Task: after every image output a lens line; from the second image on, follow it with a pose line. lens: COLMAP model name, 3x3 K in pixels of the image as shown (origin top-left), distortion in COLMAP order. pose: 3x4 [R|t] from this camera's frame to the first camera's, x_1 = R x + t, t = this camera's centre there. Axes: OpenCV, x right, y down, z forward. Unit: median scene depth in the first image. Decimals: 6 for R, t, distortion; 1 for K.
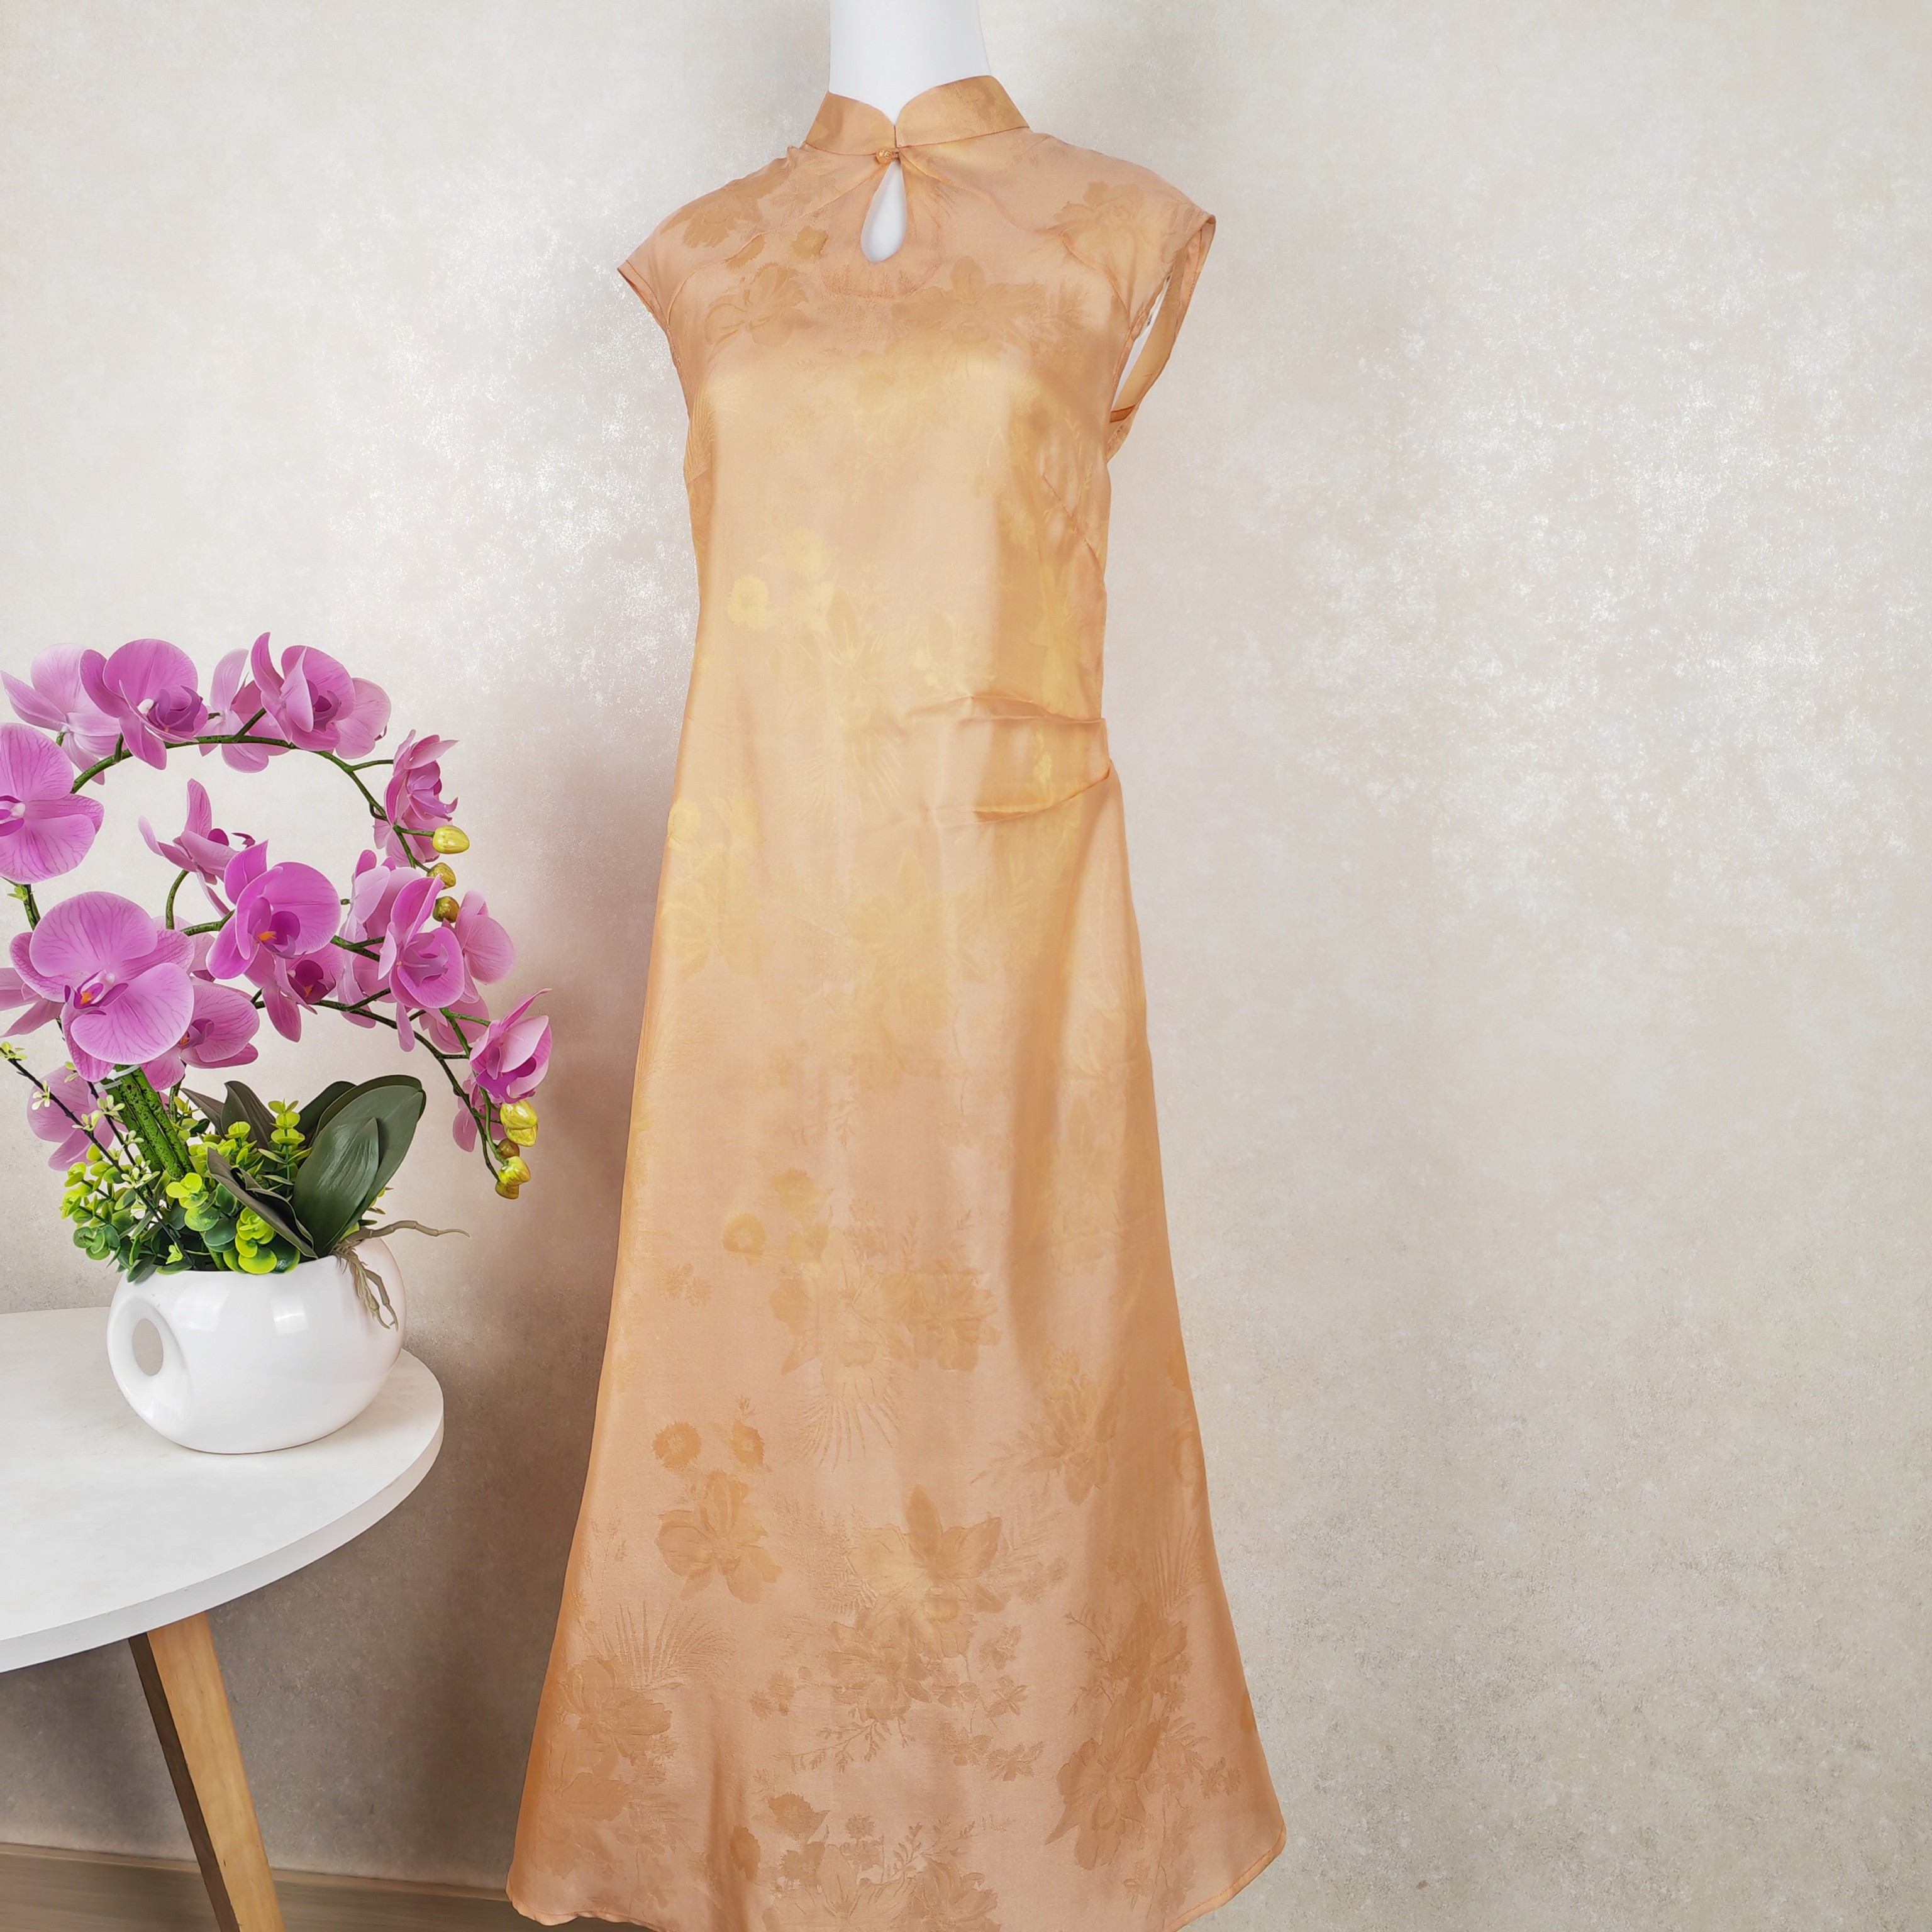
lens RADIAL K [[2067.1, 0, 970.3], [0, 2067.1, 881.0], [0, 0, 1]] dist [0.038742, -0.031478]
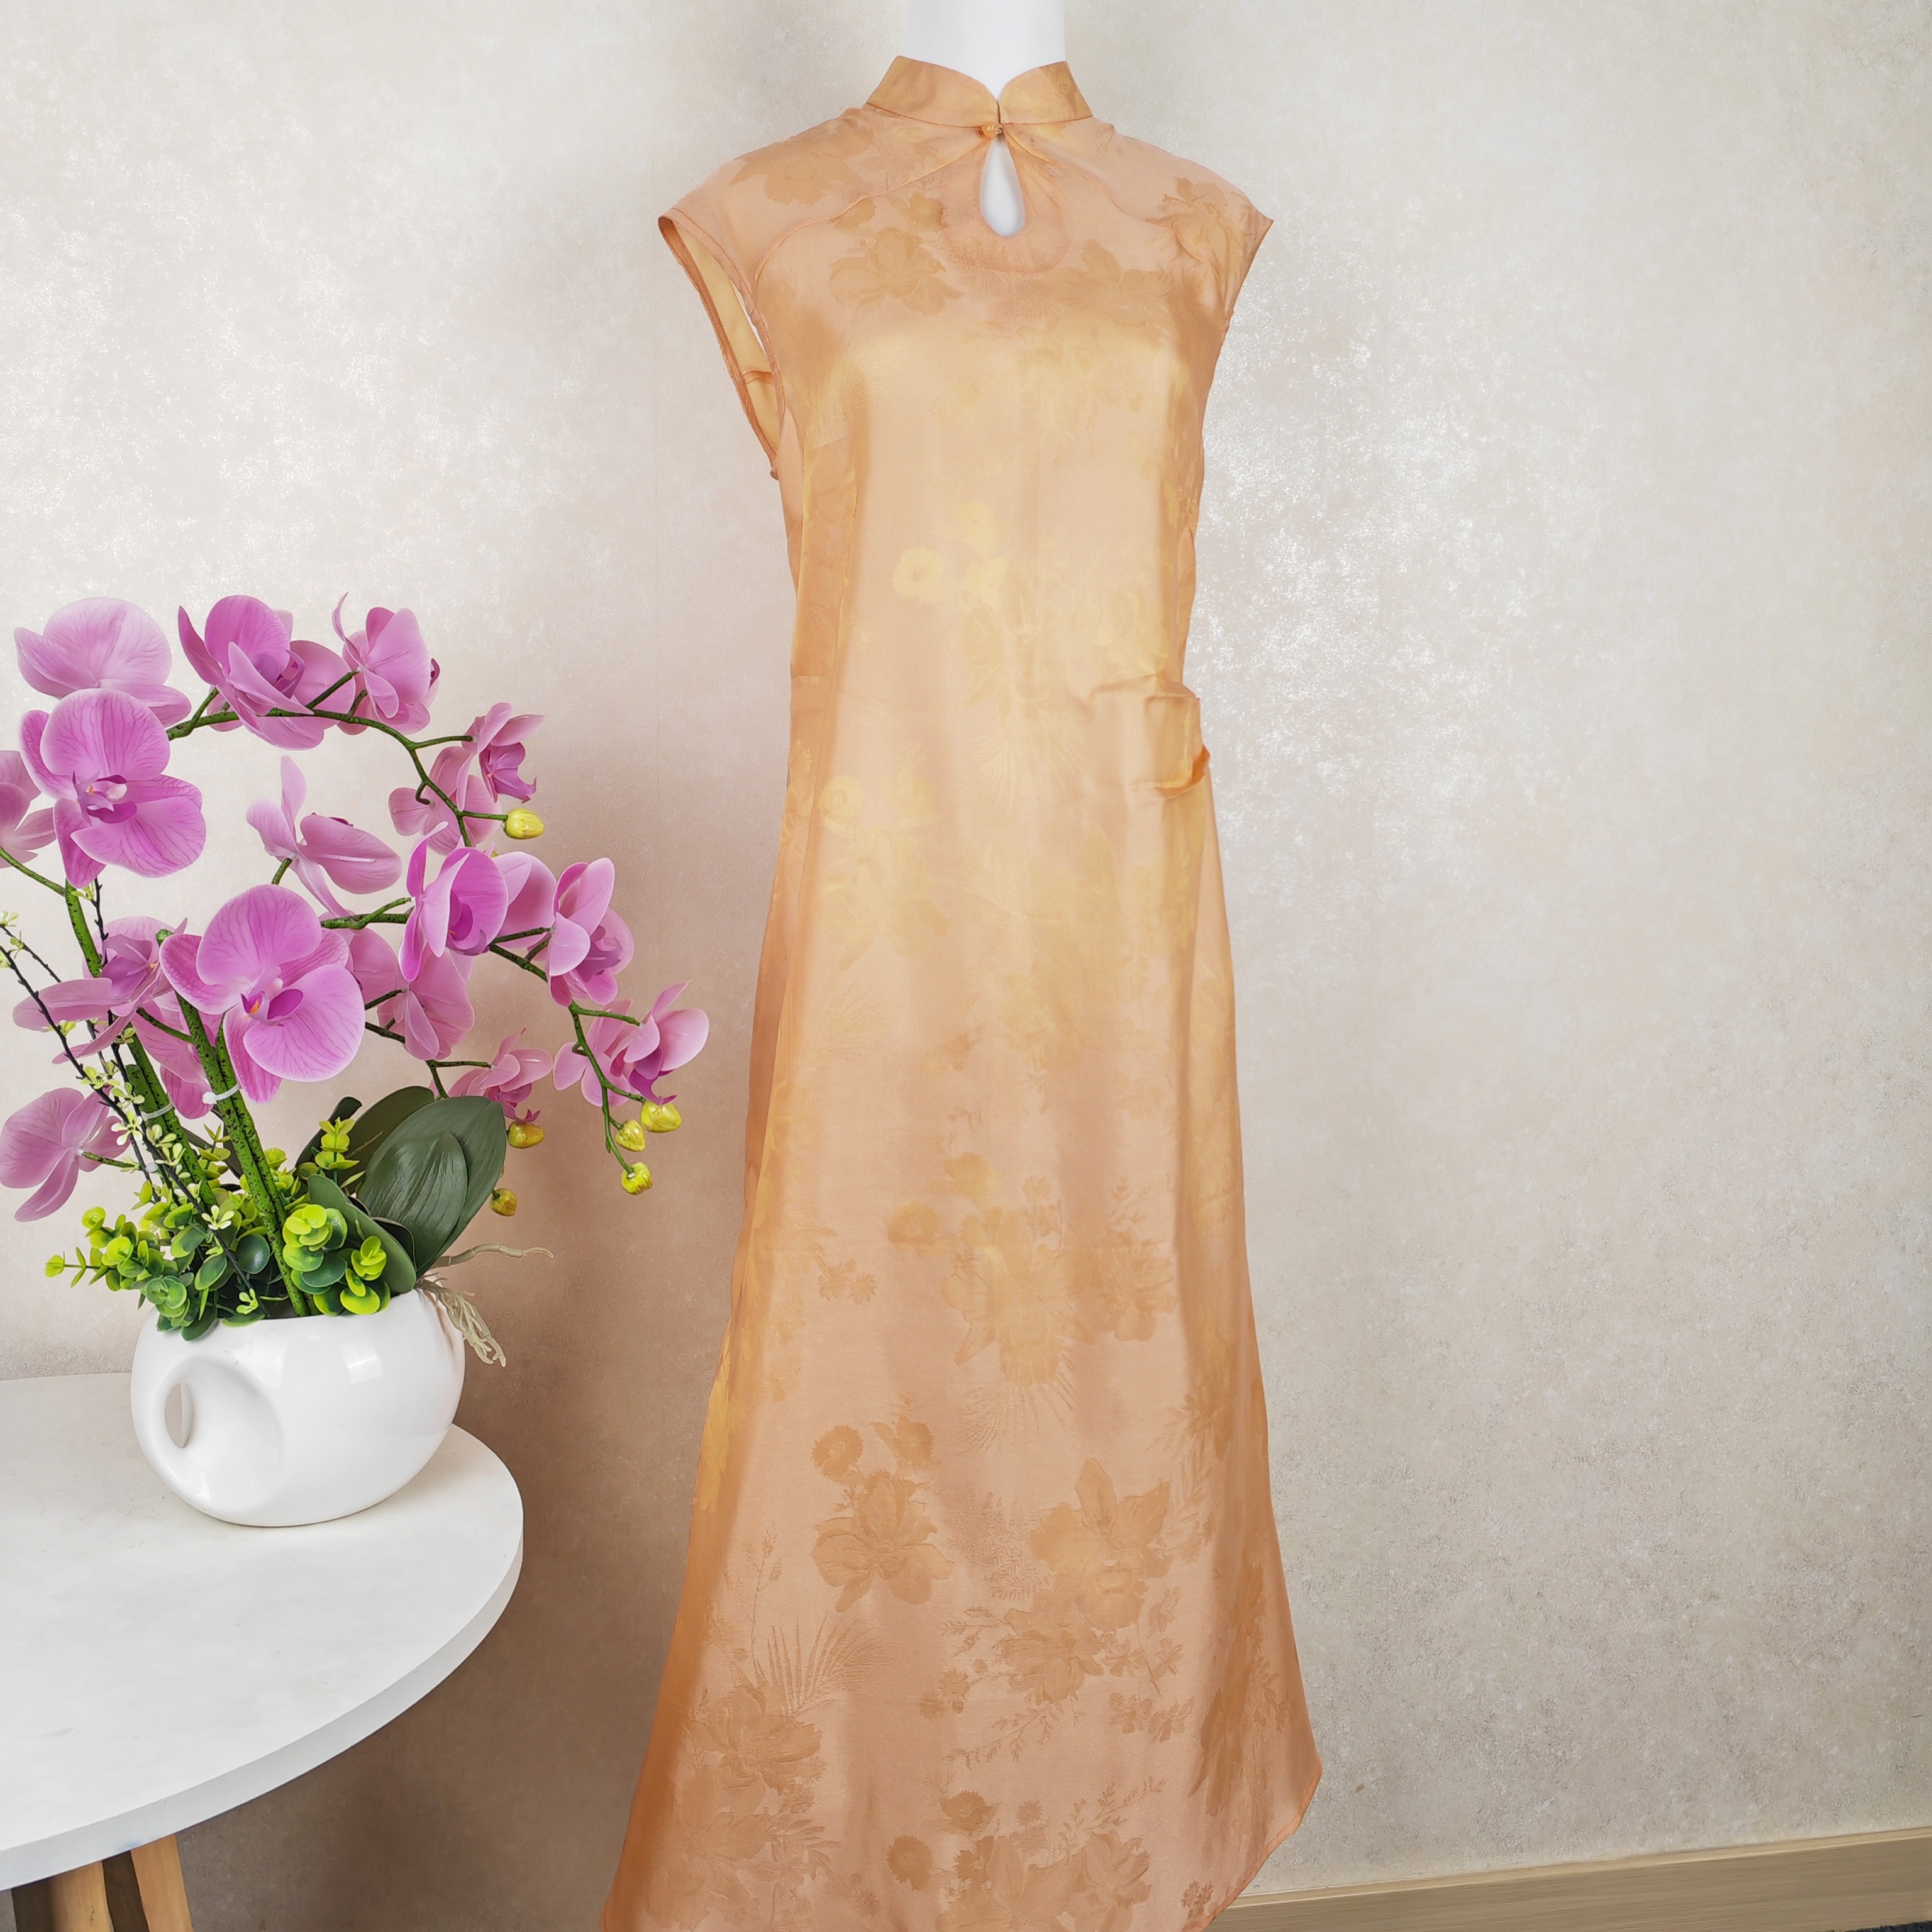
lens RADIAL K [[2071.1, 0, 967.4], [0, 2071.1, 861.1], [0, 0, 1]] dist [0.051663, -0.061124]
pose [[0.932971, -0.017718, 0.359516, -0.406040], [0.019837, 0.999801, -0.002206, 0.002628], [-0.359406, 0.009190, 0.933136, 0.074167]]
